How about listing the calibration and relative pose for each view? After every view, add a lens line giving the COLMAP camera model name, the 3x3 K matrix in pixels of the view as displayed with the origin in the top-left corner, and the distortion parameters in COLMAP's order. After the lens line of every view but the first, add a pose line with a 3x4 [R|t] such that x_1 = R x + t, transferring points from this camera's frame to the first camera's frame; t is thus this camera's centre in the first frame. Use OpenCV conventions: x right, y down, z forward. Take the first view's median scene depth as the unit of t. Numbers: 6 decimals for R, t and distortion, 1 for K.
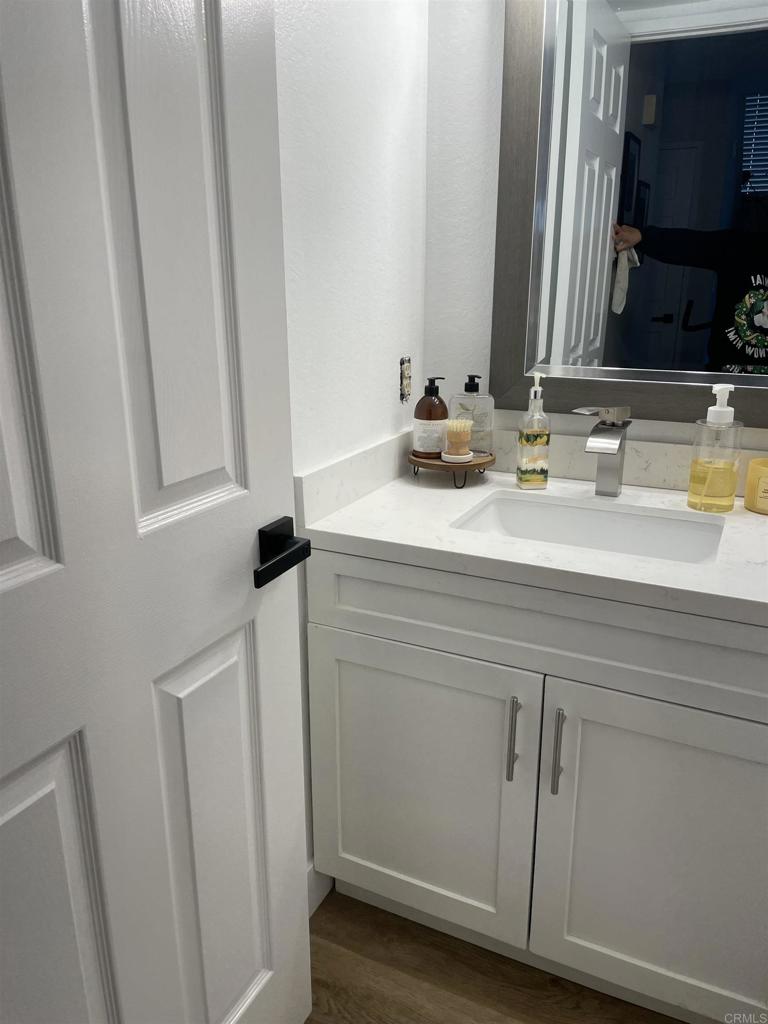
lens RADIAL K [[769.2, 0, 383.5], [0, 769.2, 507.4], [0, 0, 1]] dist [0.038800, -0.041743]
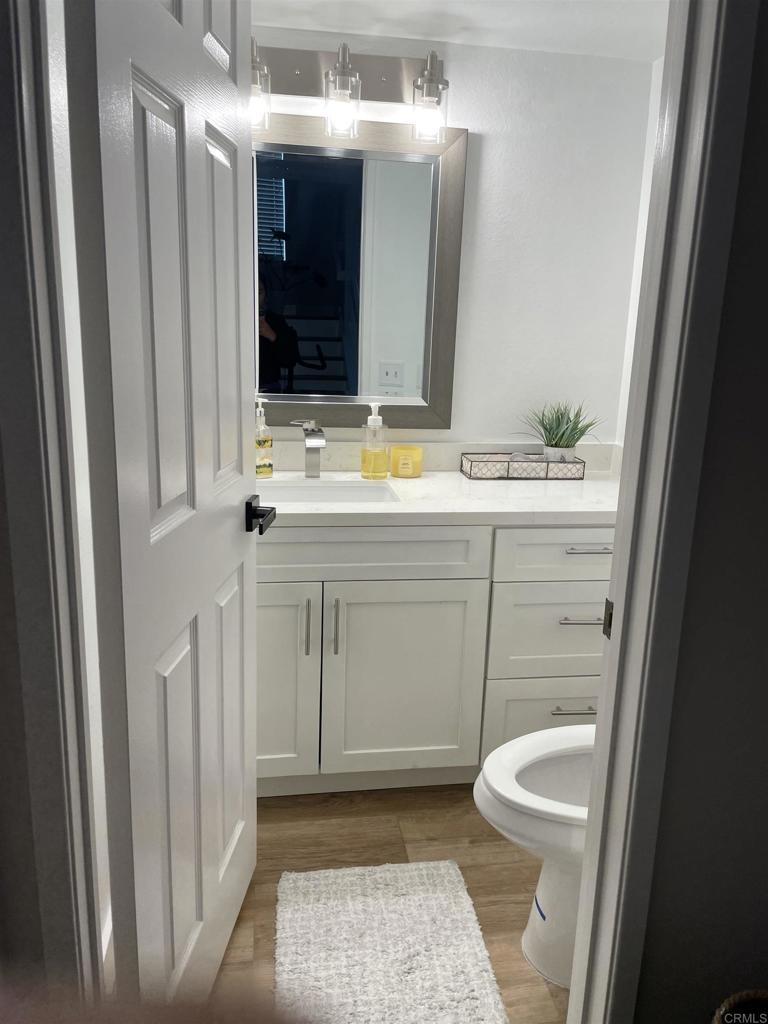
lens RADIAL K [[769.2, 0, 383.0], [0, 769.2, 513.6], [0, 0, 1]] dist [0.038800, -0.041743]
pose [[0.809514, -0.106520, 0.577357, -0.499707], [0.132902, 0.991123, -0.003484, 0.081589], [-0.571861, 0.079553, 0.816484, -0.328874]]
